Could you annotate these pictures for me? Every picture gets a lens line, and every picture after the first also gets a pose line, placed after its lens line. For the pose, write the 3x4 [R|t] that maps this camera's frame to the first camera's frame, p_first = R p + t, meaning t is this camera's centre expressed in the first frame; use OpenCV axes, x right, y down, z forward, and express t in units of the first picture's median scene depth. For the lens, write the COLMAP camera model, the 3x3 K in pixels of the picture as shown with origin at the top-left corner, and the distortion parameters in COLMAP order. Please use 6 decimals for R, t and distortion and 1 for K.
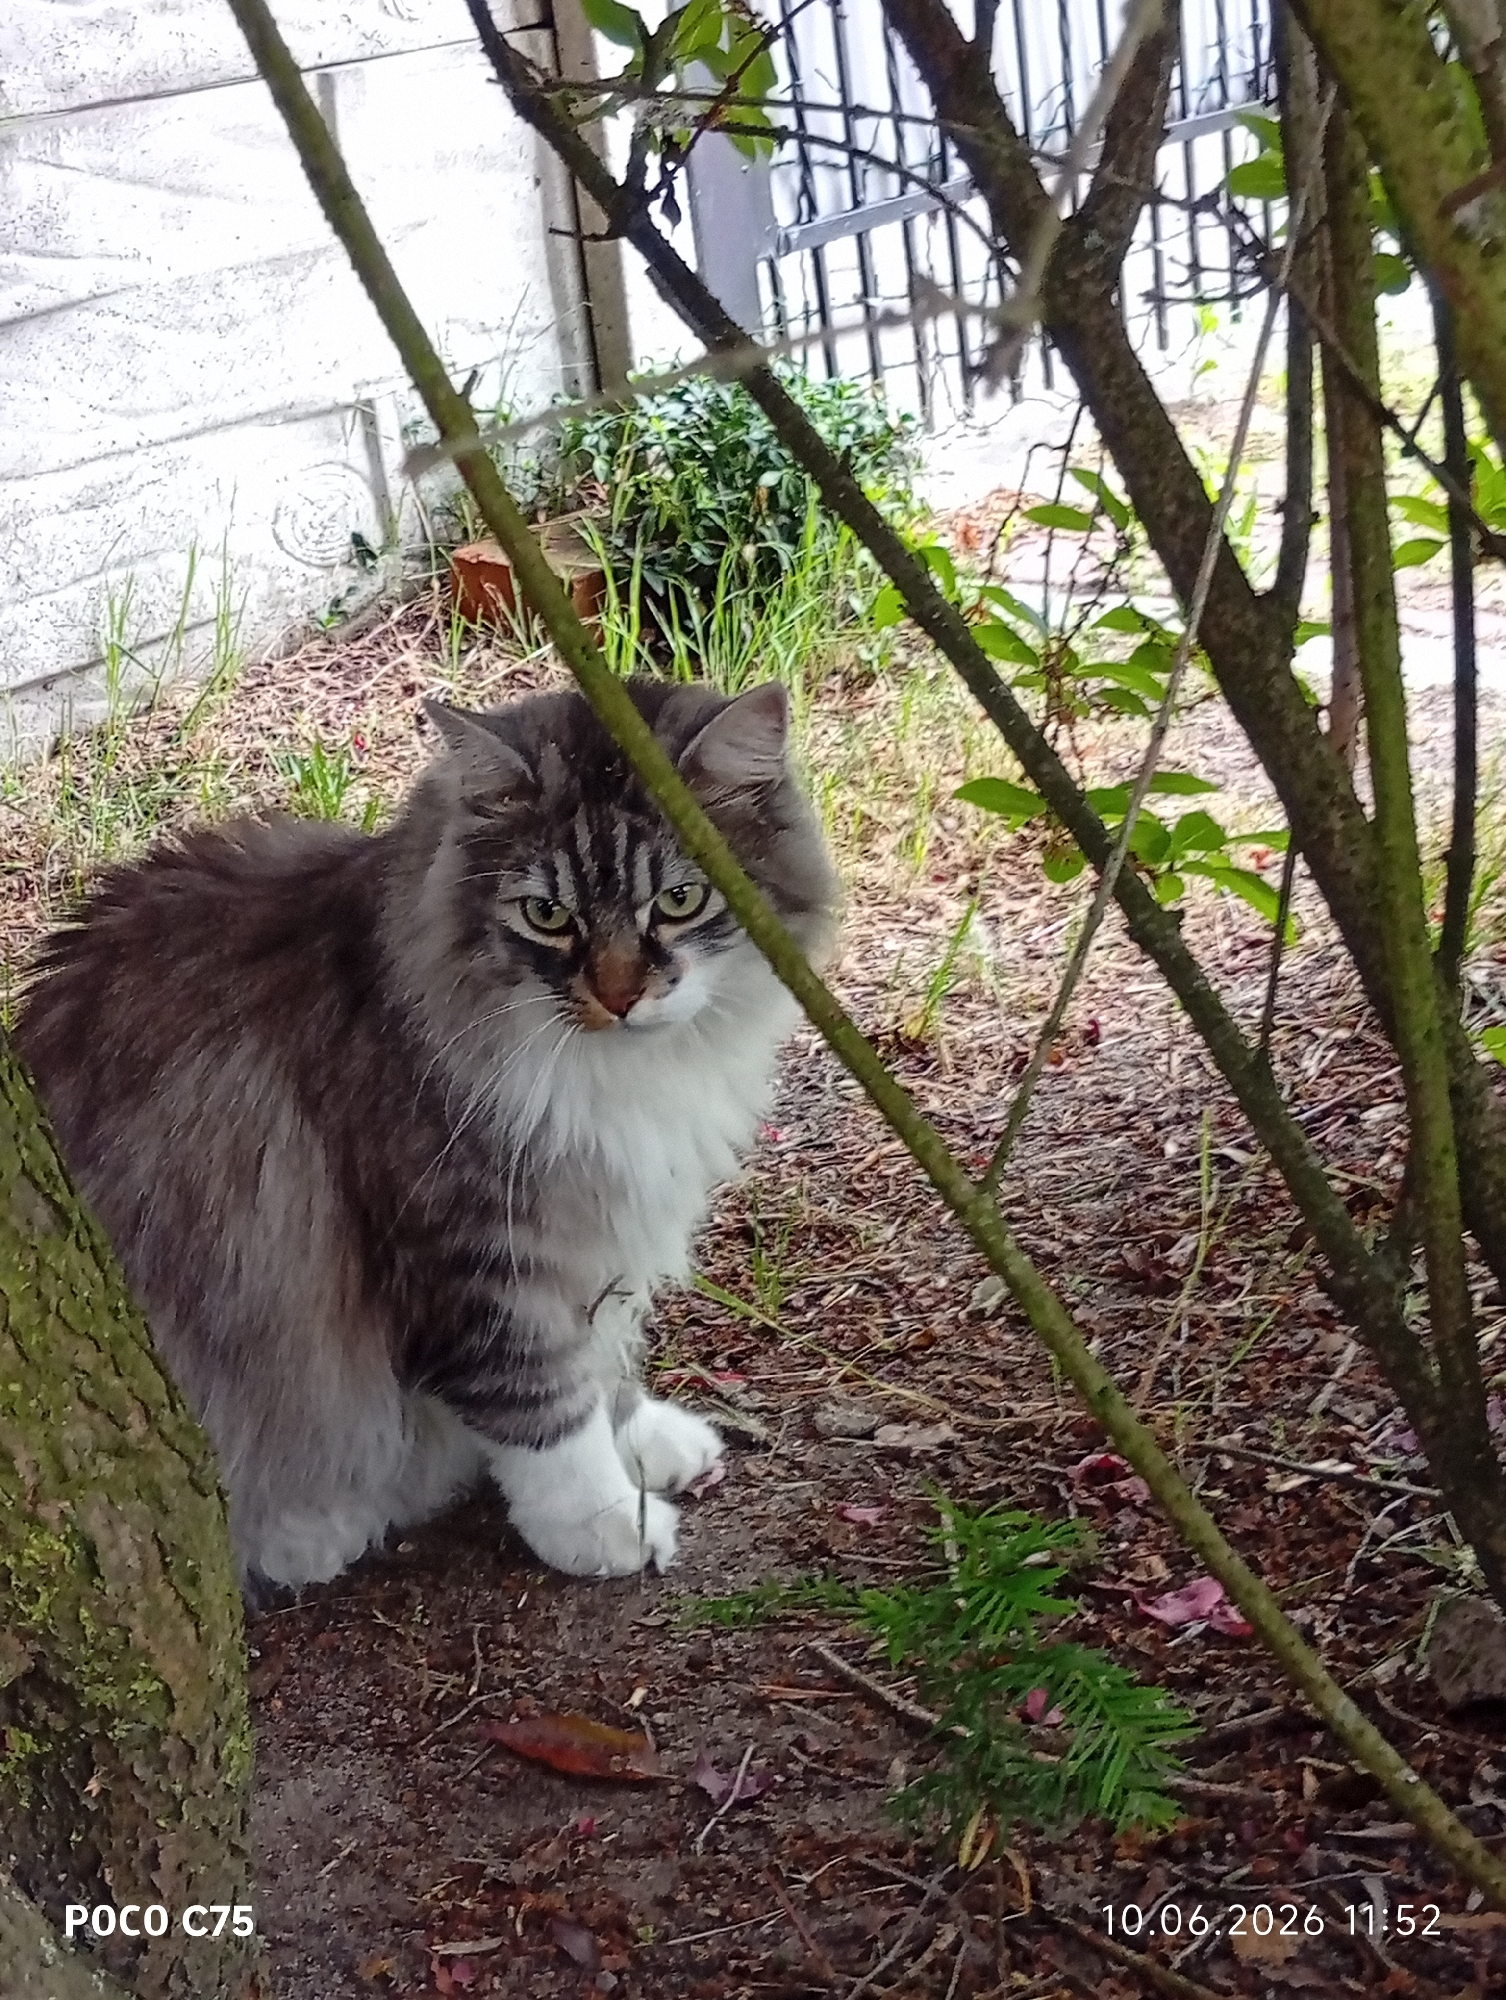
lens RADIAL K [[3160.4, 0, 750.0], [0, 3160.4, 998.7], [0, 0, 1]] dist [0.019387, 0.000000]
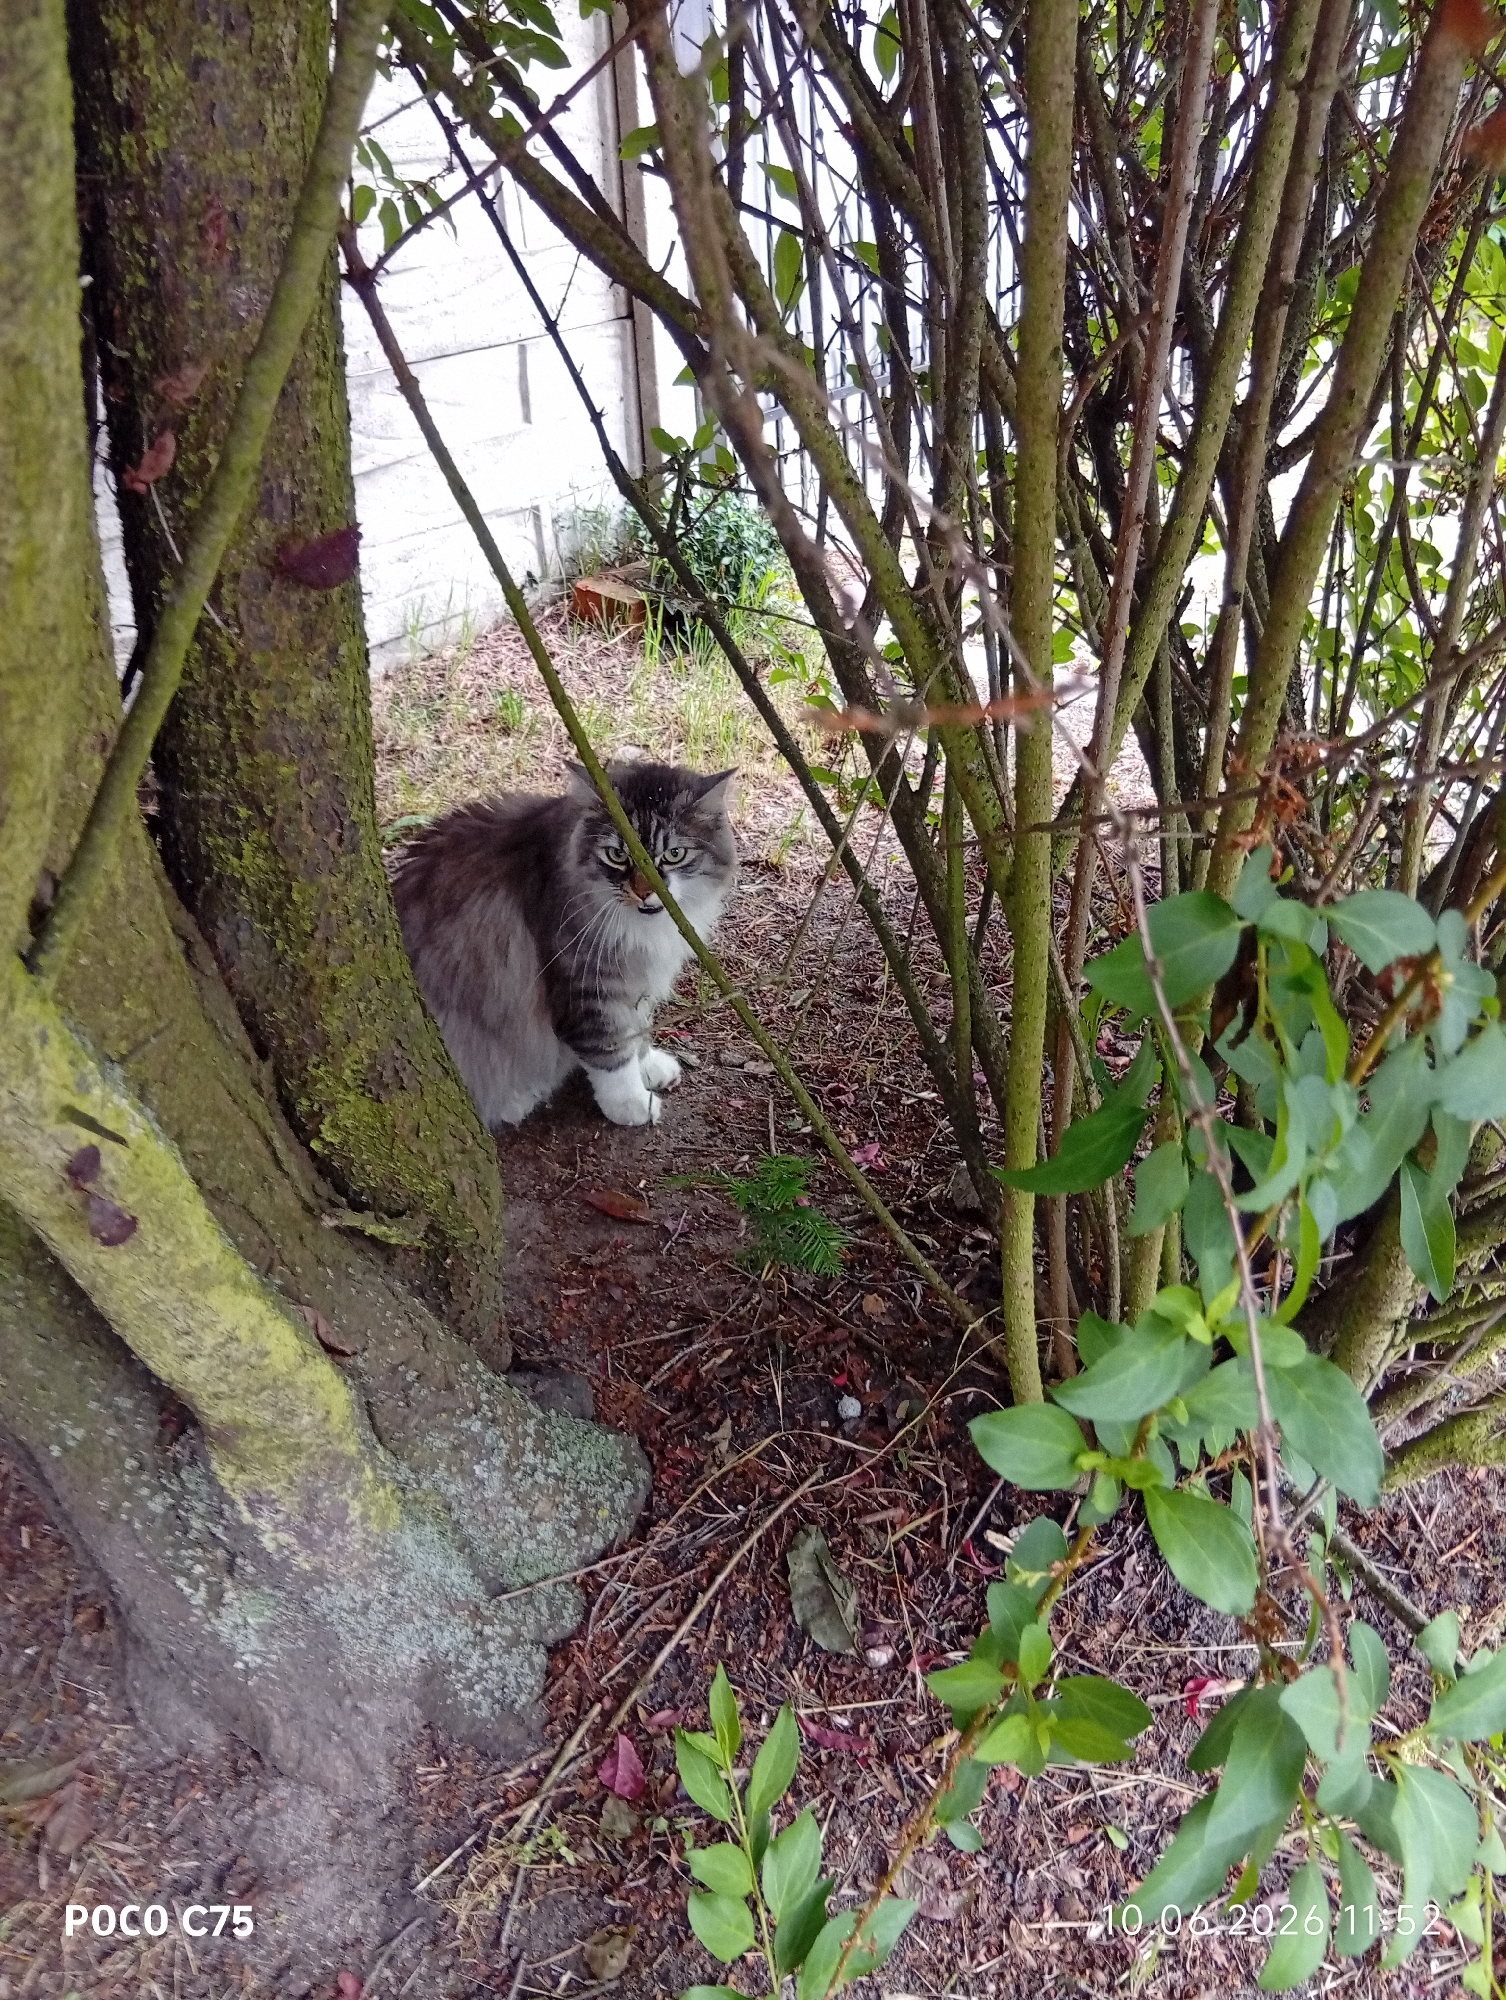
lens RADIAL K [[1565.5, 0, 758.1], [0, 1565.5, 1002.0], [0, 0, 1]] dist [0.016241, -0.000295]
pose [[0.997677, 0.052819, 0.043027, -0.004072], [-0.059720, 0.981980, 0.179300, -0.128614], [-0.032781, -0.181453, 0.982853, -0.173521]]
